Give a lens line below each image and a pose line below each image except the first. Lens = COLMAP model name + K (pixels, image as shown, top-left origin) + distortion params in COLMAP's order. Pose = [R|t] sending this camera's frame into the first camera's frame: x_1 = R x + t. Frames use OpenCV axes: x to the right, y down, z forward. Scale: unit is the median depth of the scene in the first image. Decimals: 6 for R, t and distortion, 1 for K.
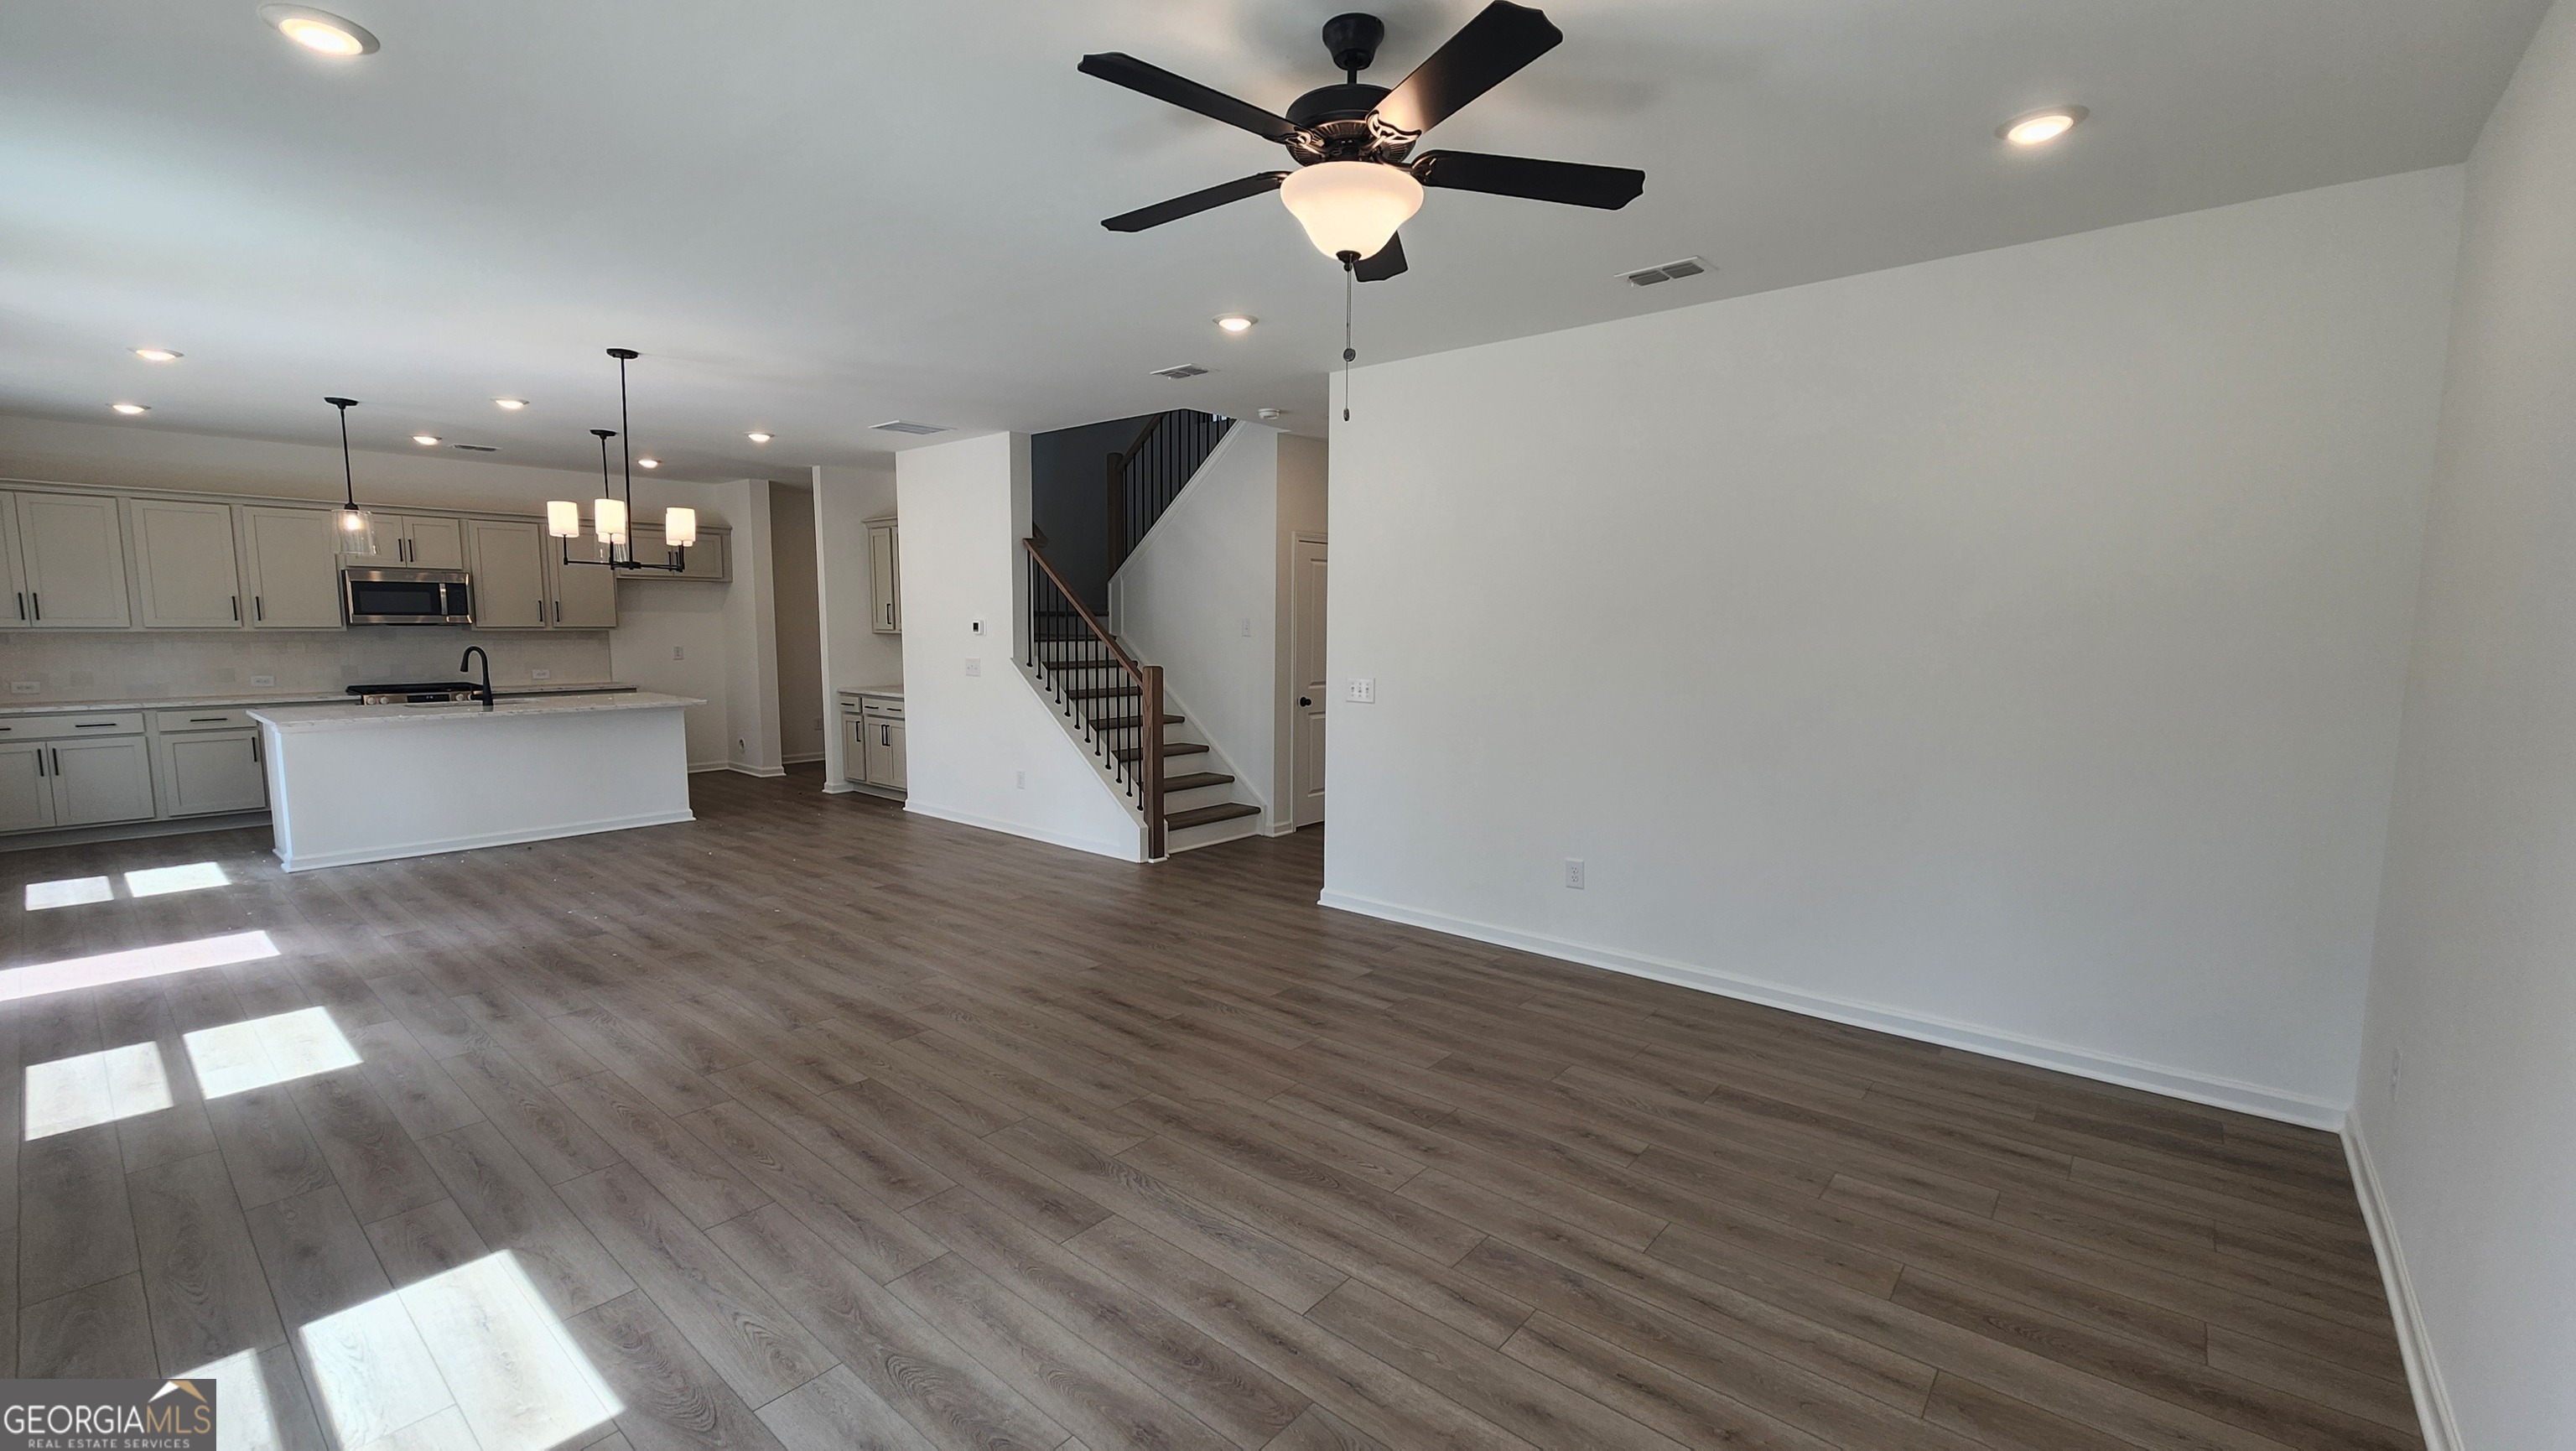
lens RADIAL K [[1061.8, 0, 1283.7], [0, 1061.8, 738.4], [0, 0, 1]] dist [0.000904, 0.000586]
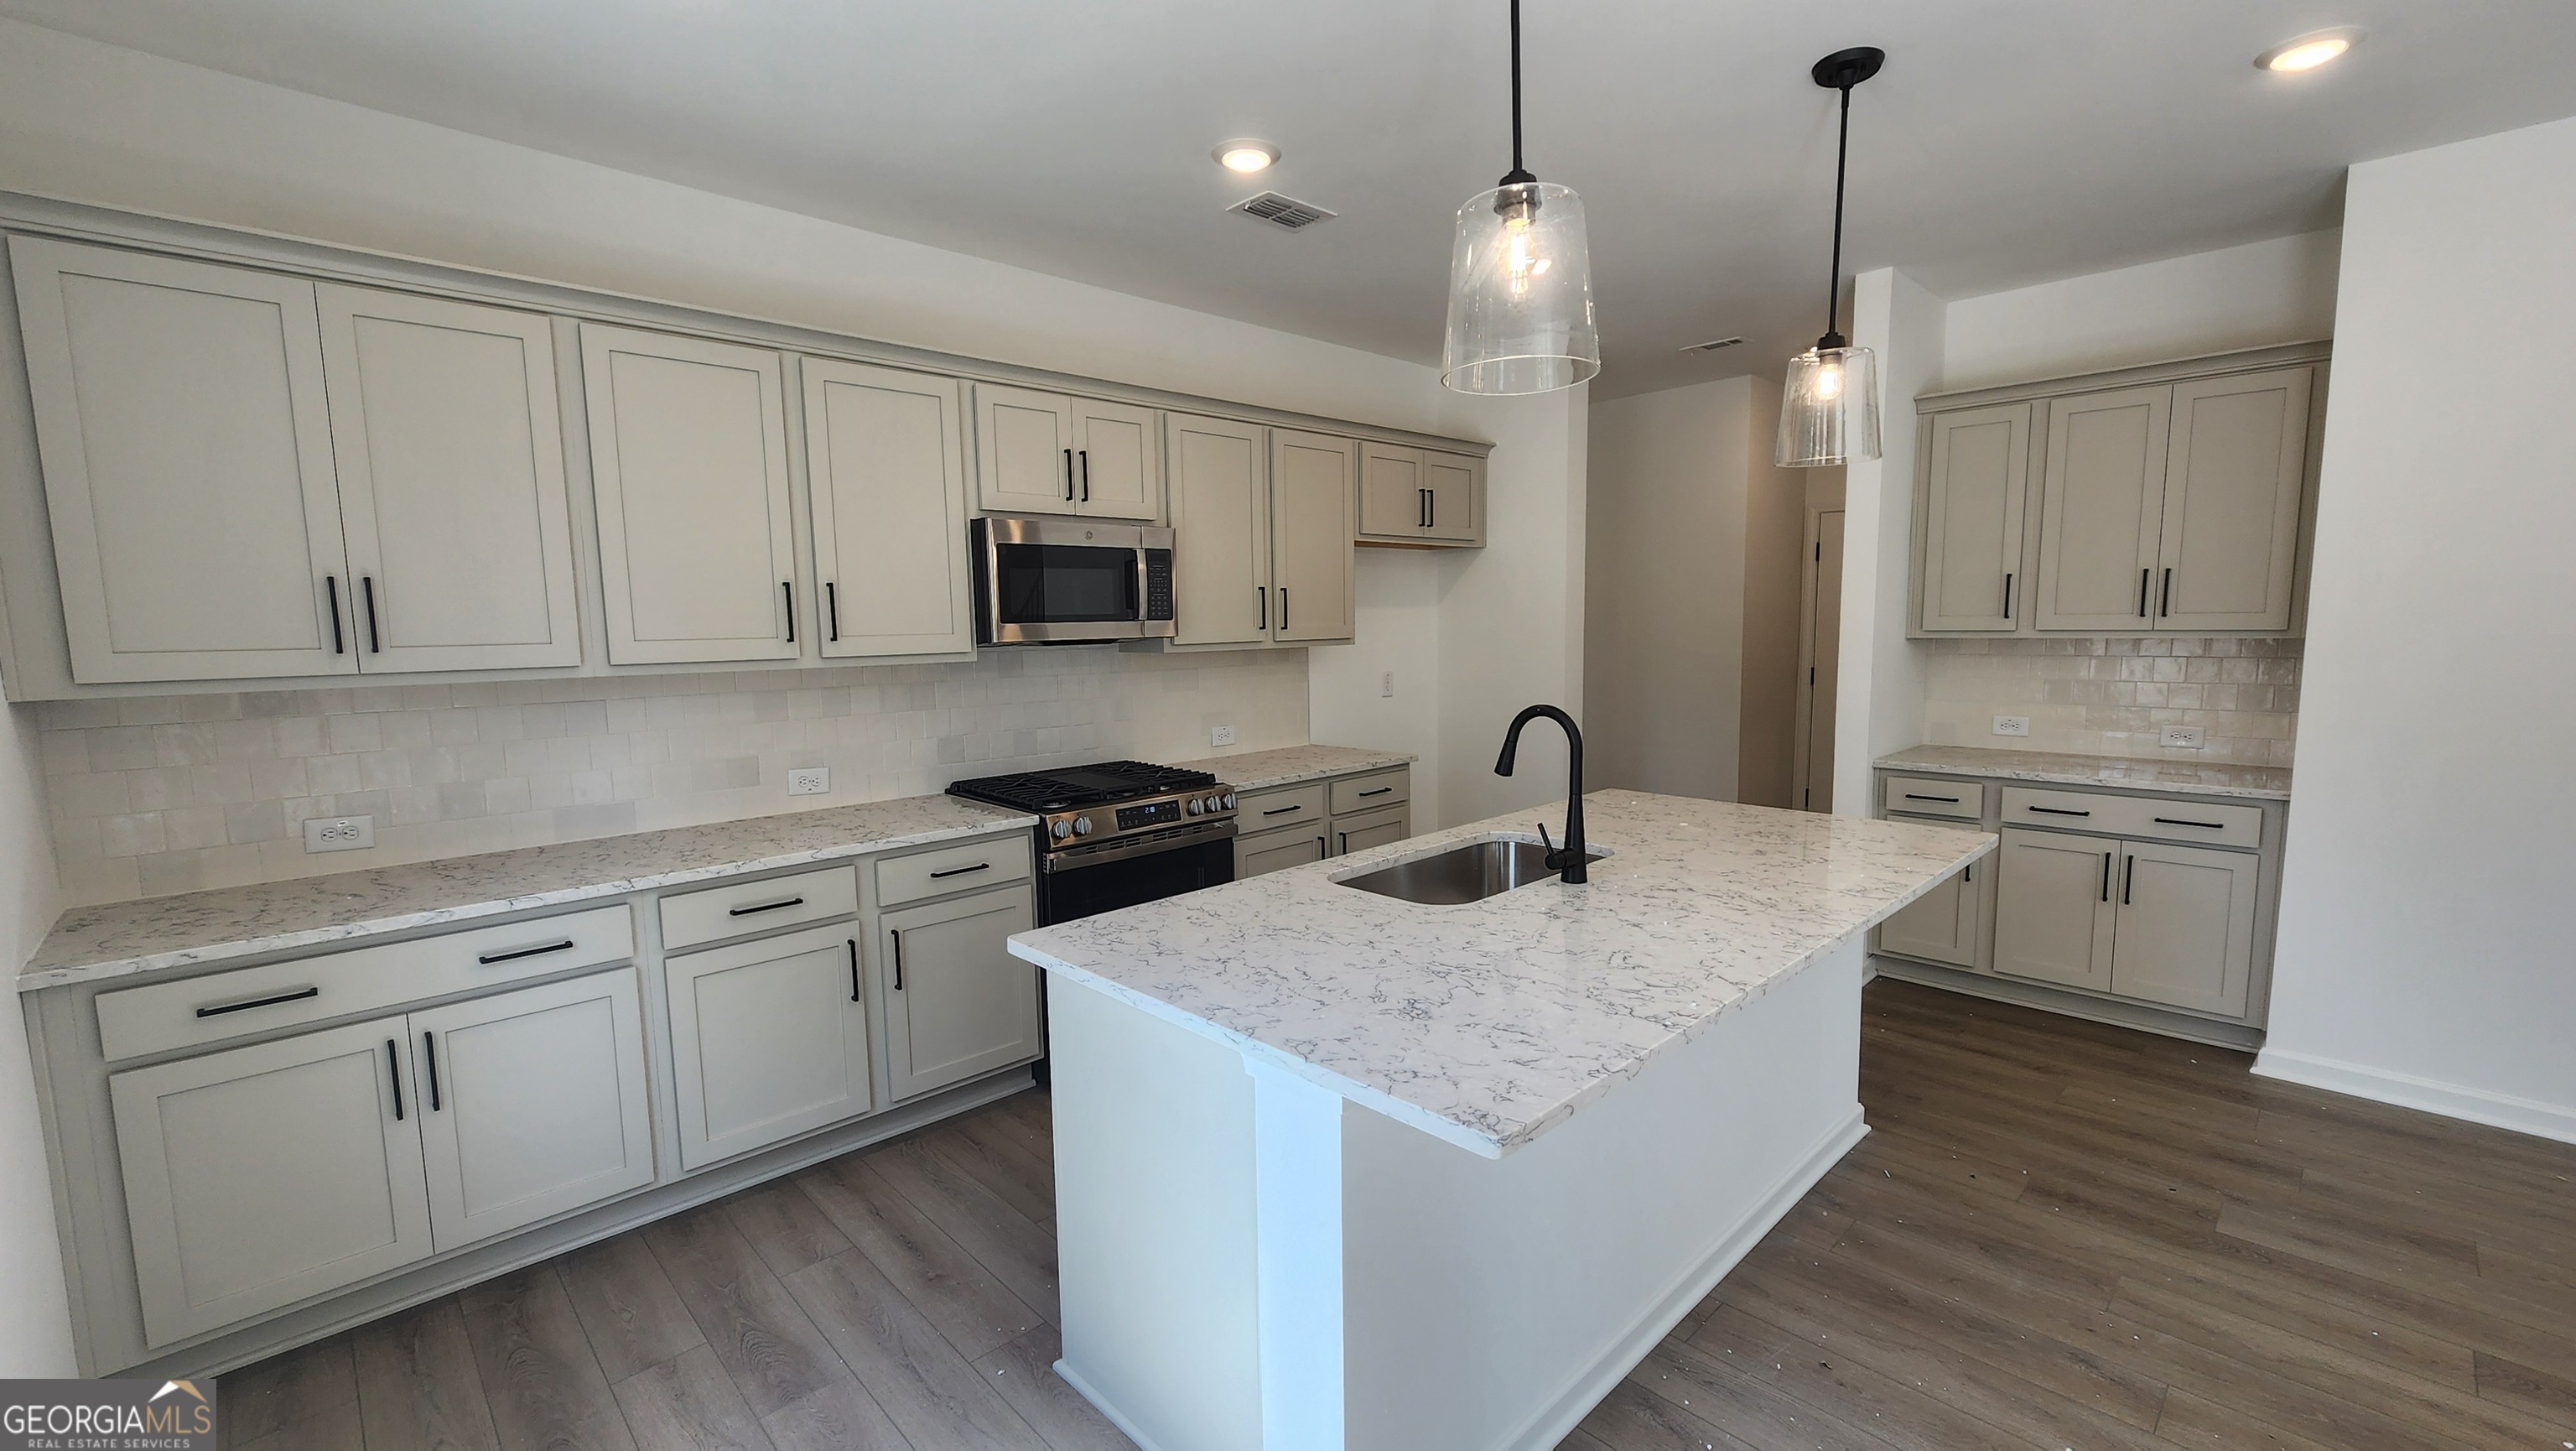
lens RADIAL K [[1061.8, 0, 1283.7], [0, 1061.8, 738.4], [0, 0, 1]] dist [0.000904, 0.000586]
pose [[0.994730, -0.011364, -0.101897, -0.788339], [0.011650, 0.999930, 0.002215, -0.075935], [0.101864, -0.003390, 0.994793, 0.641930]]
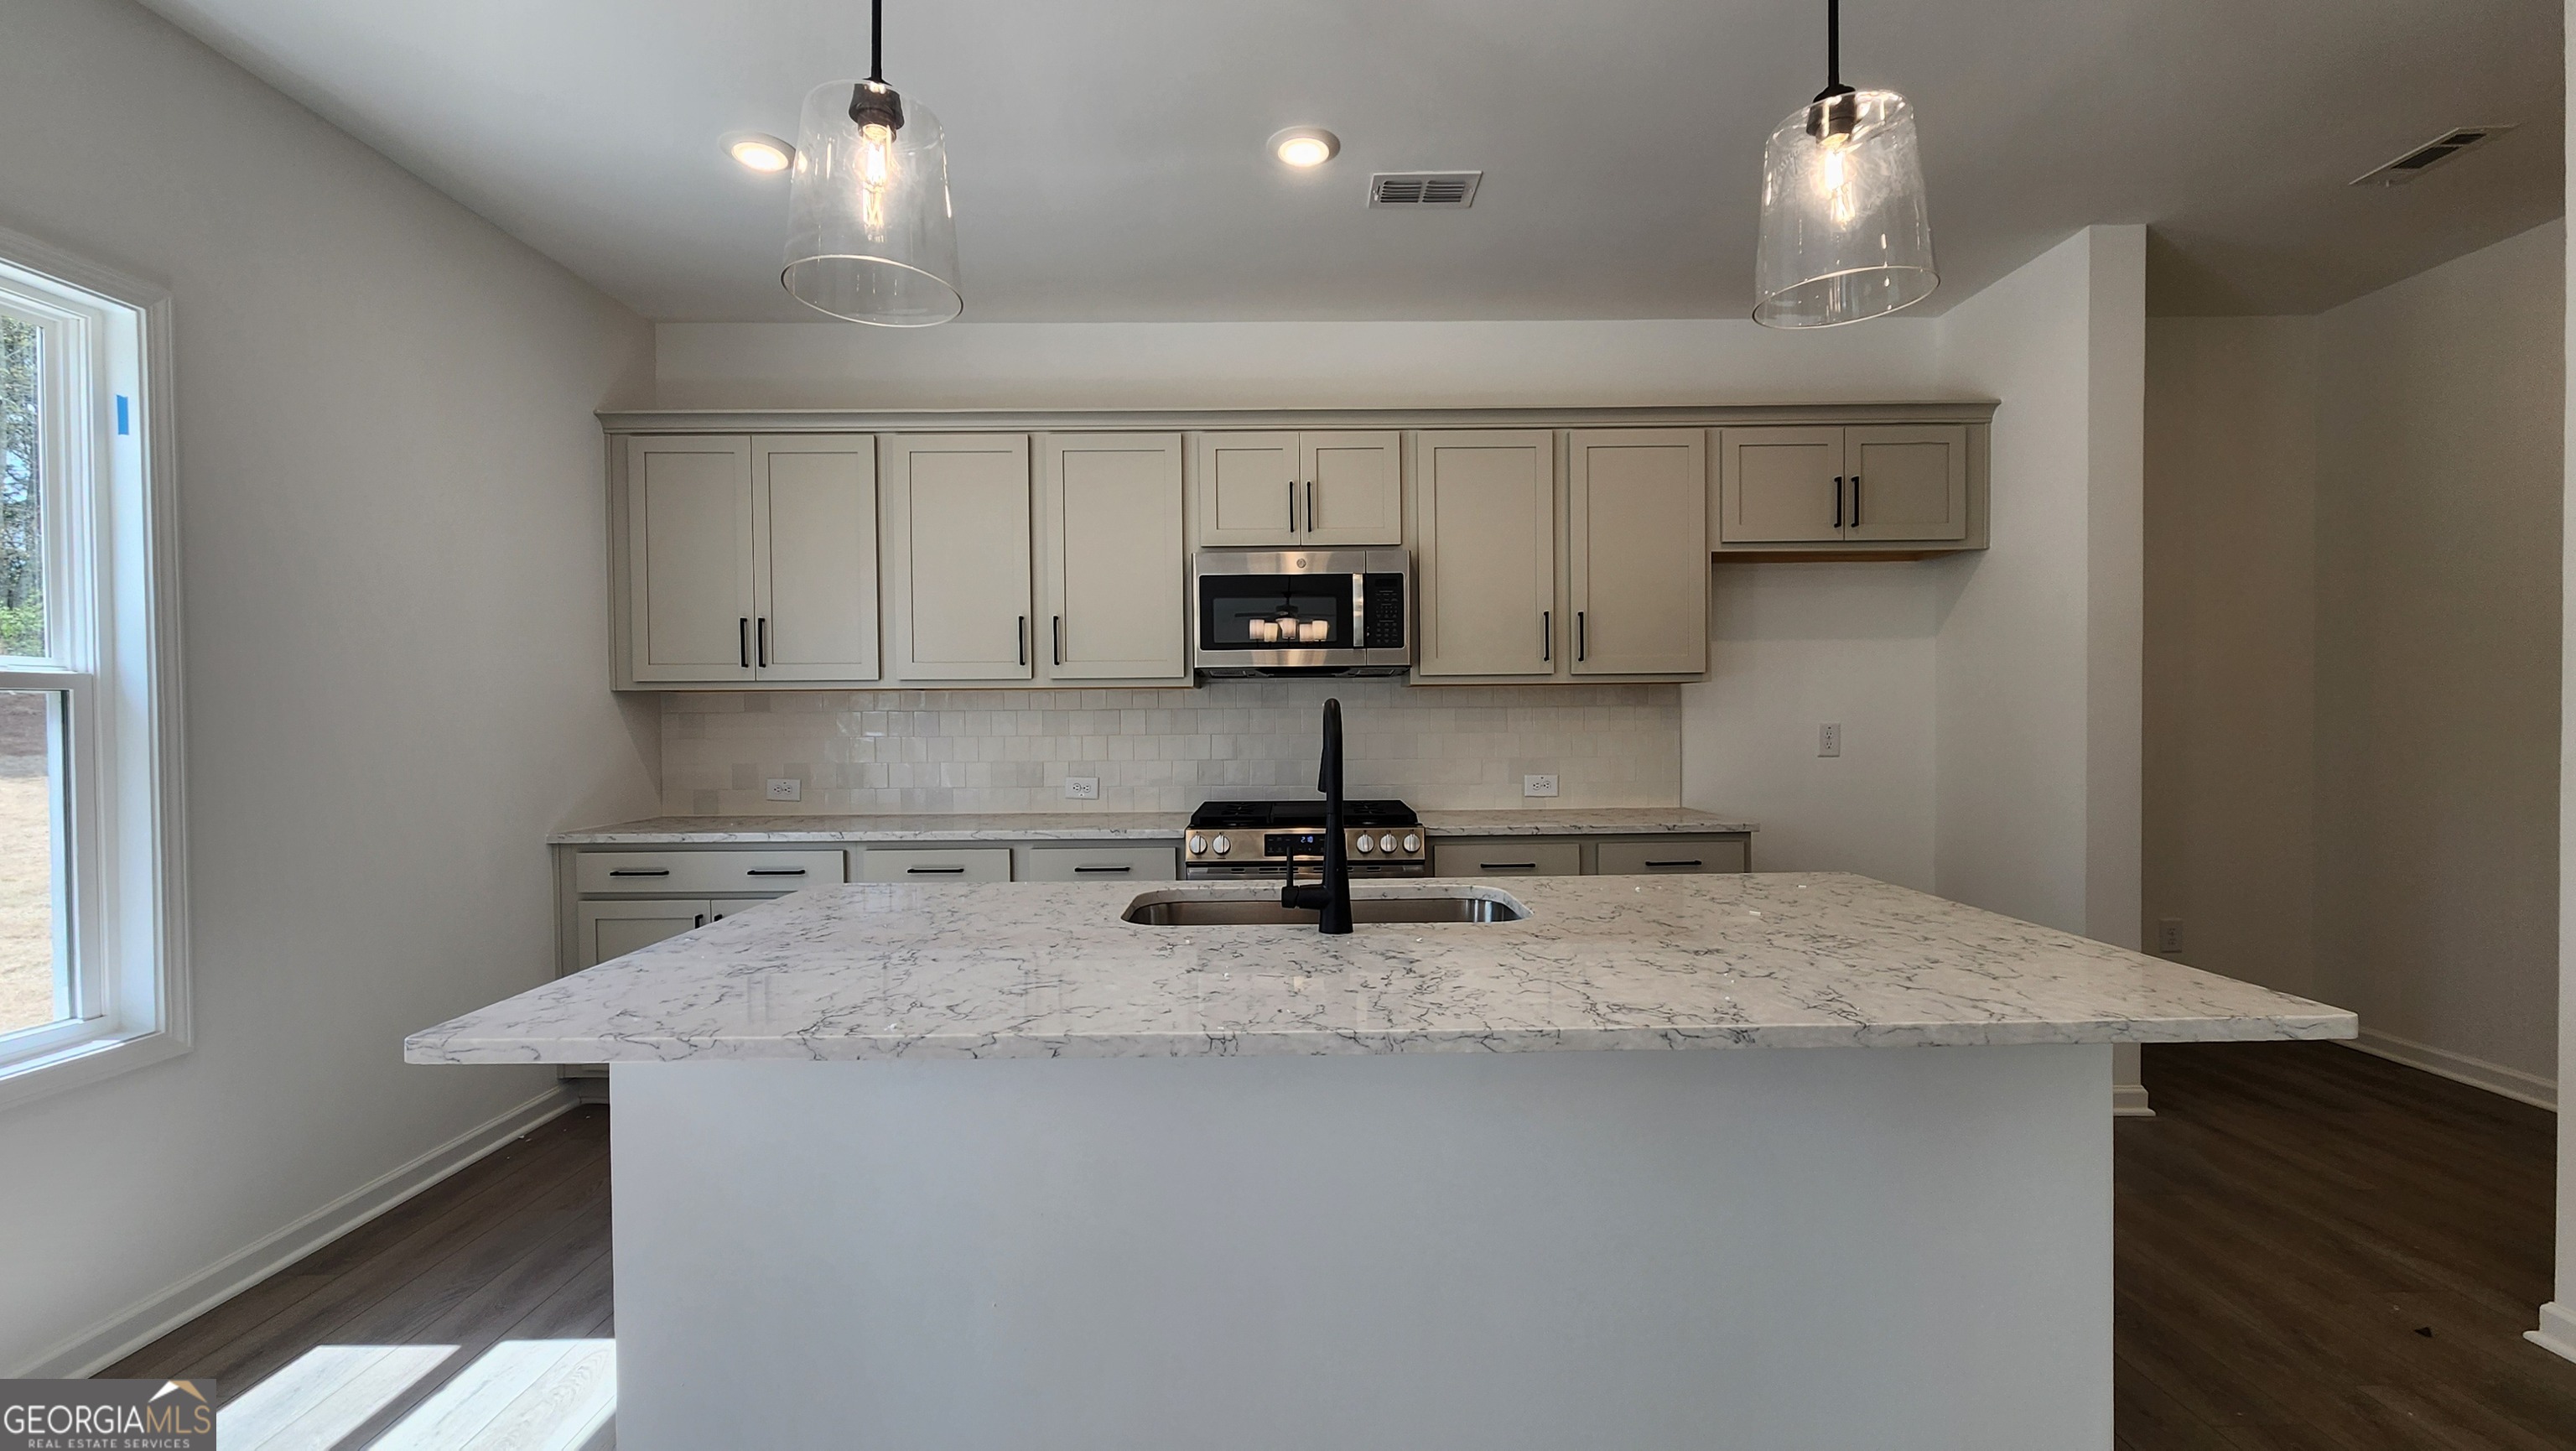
lens RADIAL K [[1061.8, 0, 1283.7], [0, 1061.8, 738.4], [0, 0, 1]] dist [0.000904, 0.000586]
pose [[0.652072, 0.002623, -0.758152, -0.553456], [-0.070598, 0.995859, -0.057275, -0.059597], [0.754863, 0.090872, 0.649557, 0.804471]]
